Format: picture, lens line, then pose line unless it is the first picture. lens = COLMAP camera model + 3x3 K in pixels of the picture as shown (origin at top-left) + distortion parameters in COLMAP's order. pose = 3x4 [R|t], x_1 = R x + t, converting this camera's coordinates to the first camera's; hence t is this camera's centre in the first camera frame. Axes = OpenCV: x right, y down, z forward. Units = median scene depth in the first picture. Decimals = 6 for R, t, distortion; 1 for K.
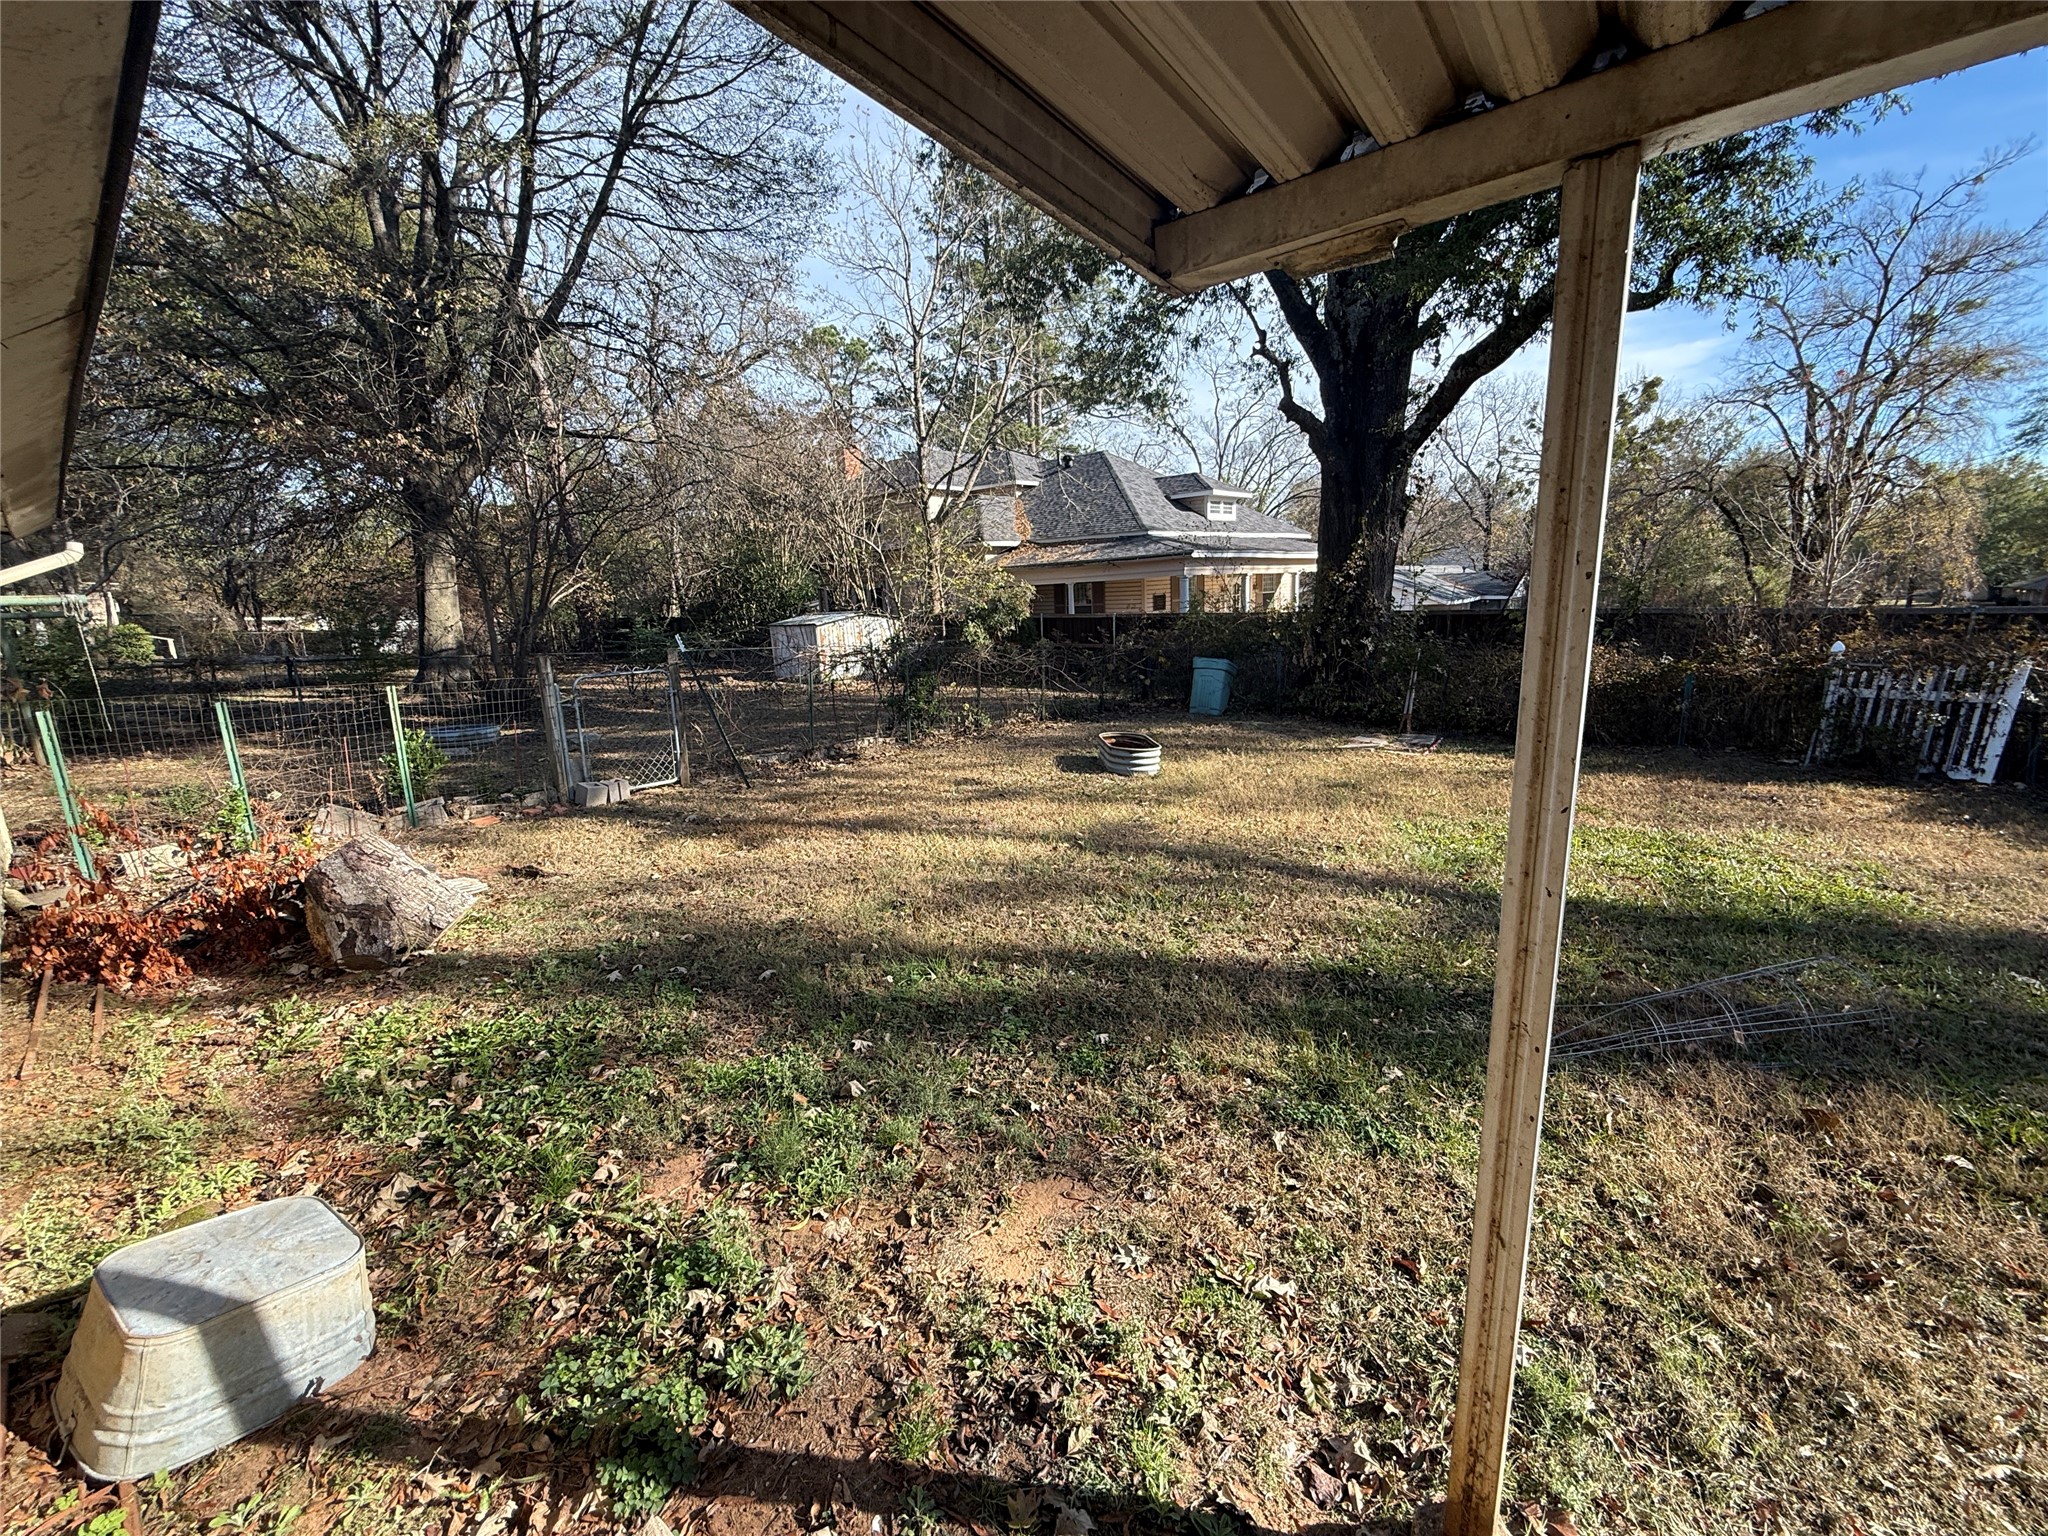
lens RADIAL K [[813.7, 0, 1024.0], [0, 813.7, 768.0], [0, 0, 1]] dist [0.000337, -0.000005]
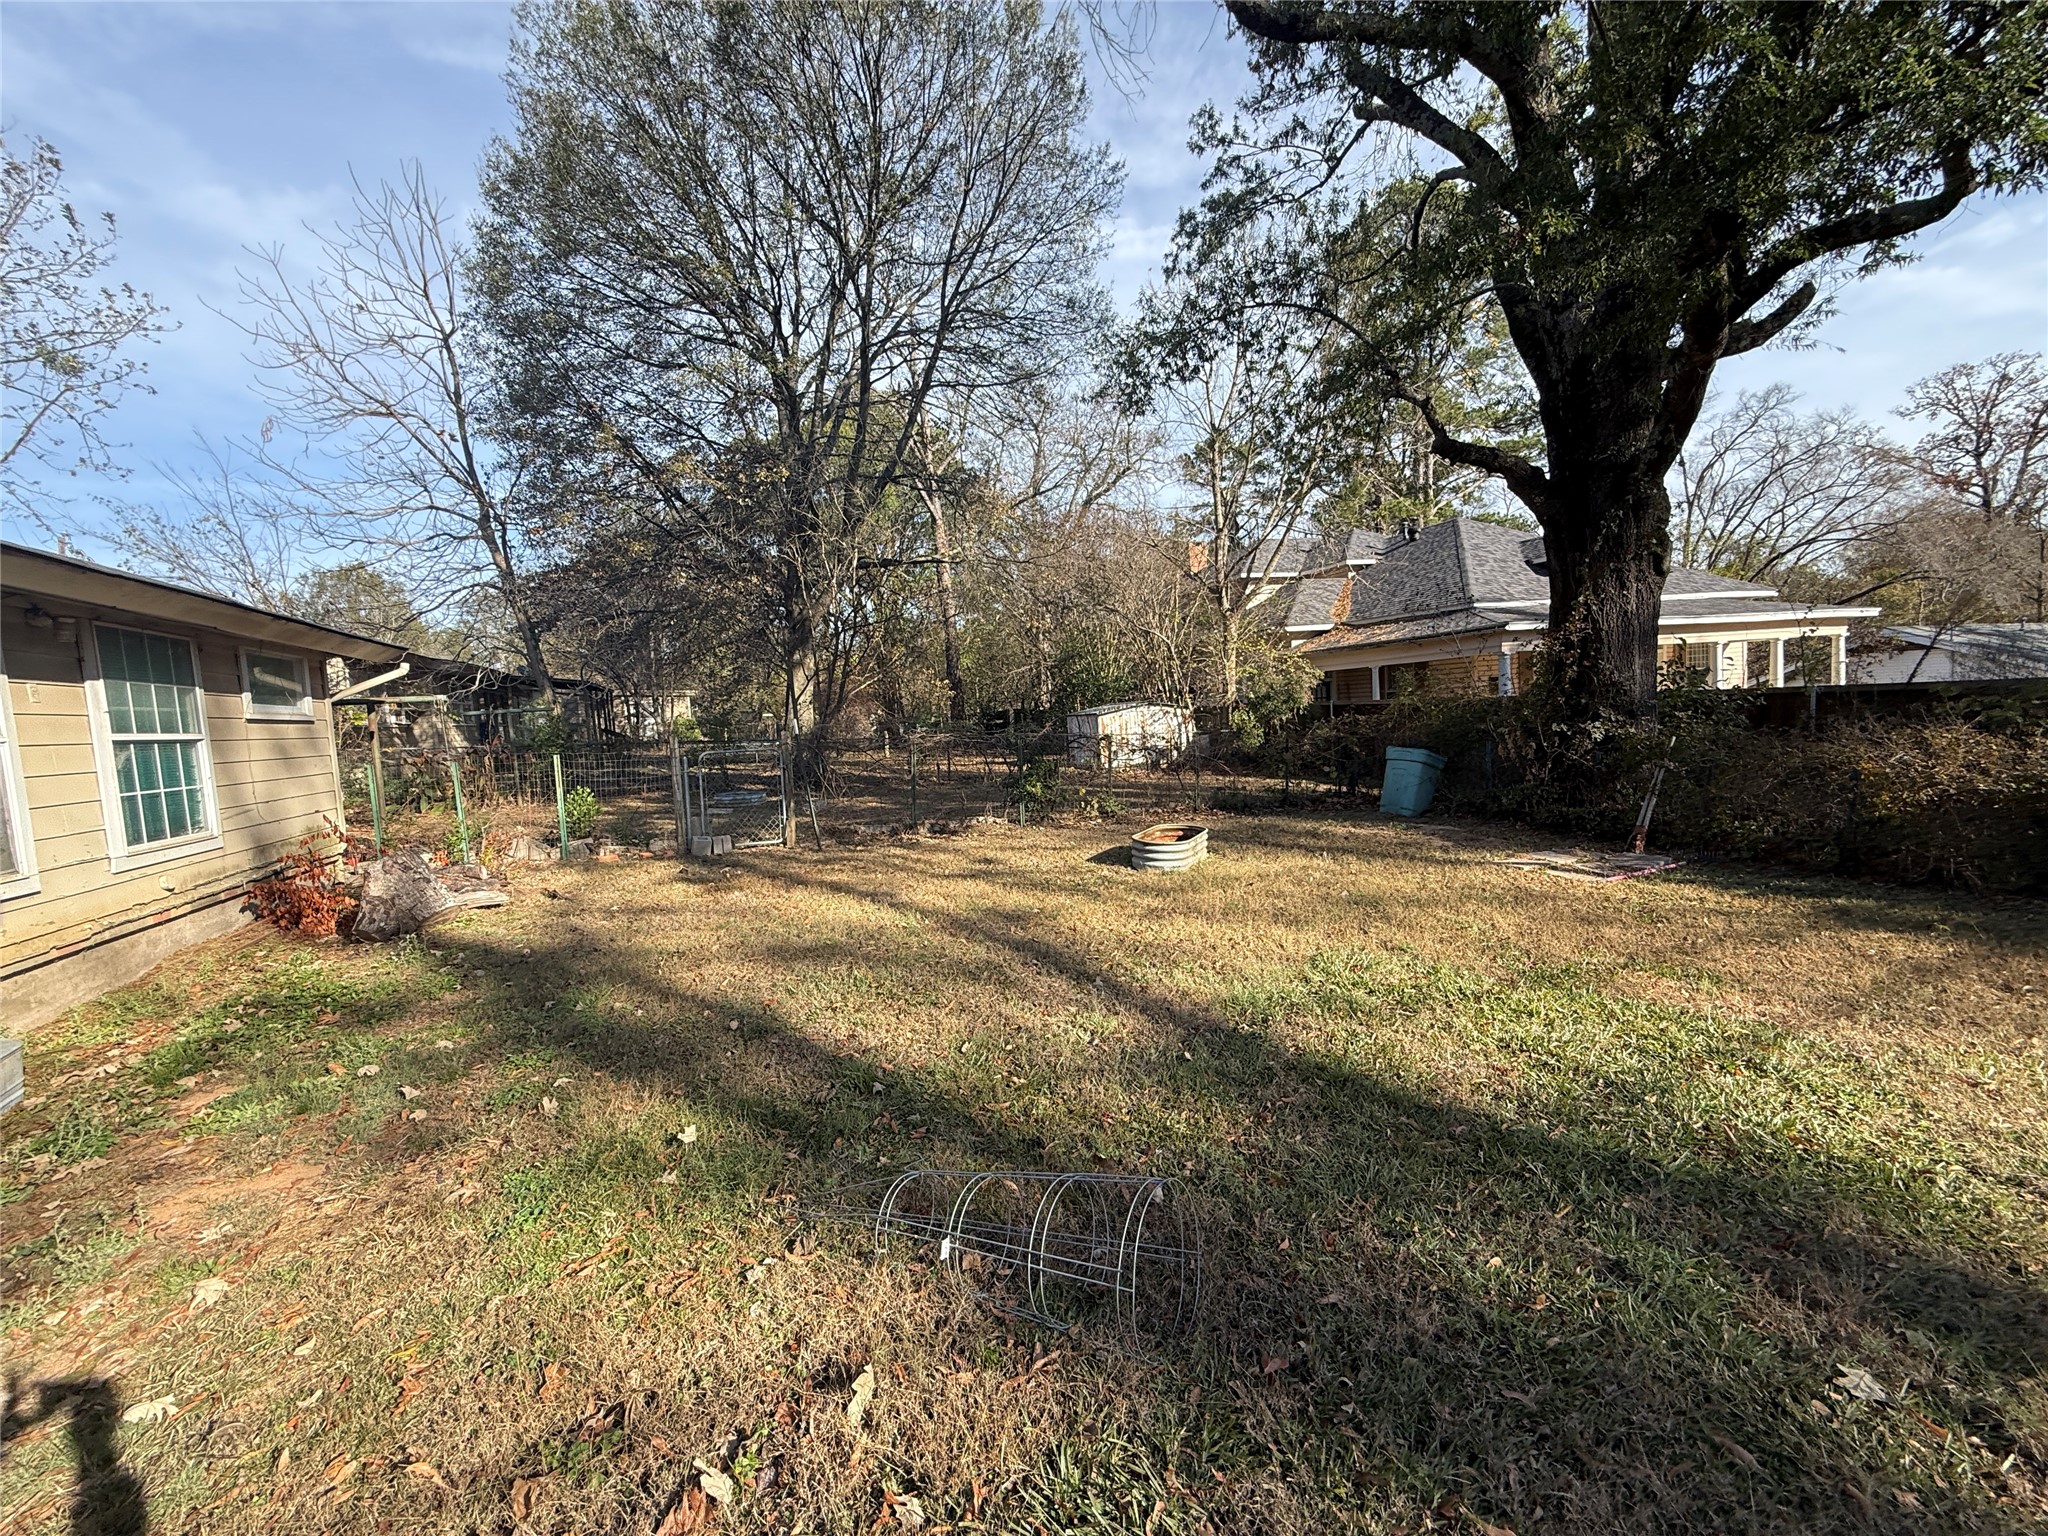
lens RADIAL K [[821.3, 0, 1024.0], [0, 821.3, 768.0], [0, 0, 1]] dist [0.000029, 0.000031]
pose [[0.868504, 0.024819, -0.495061, 0.180675], [-0.080385, 0.992577, -0.091261, -0.003395], [0.489122, 0.119056, 0.864052, 0.047201]]
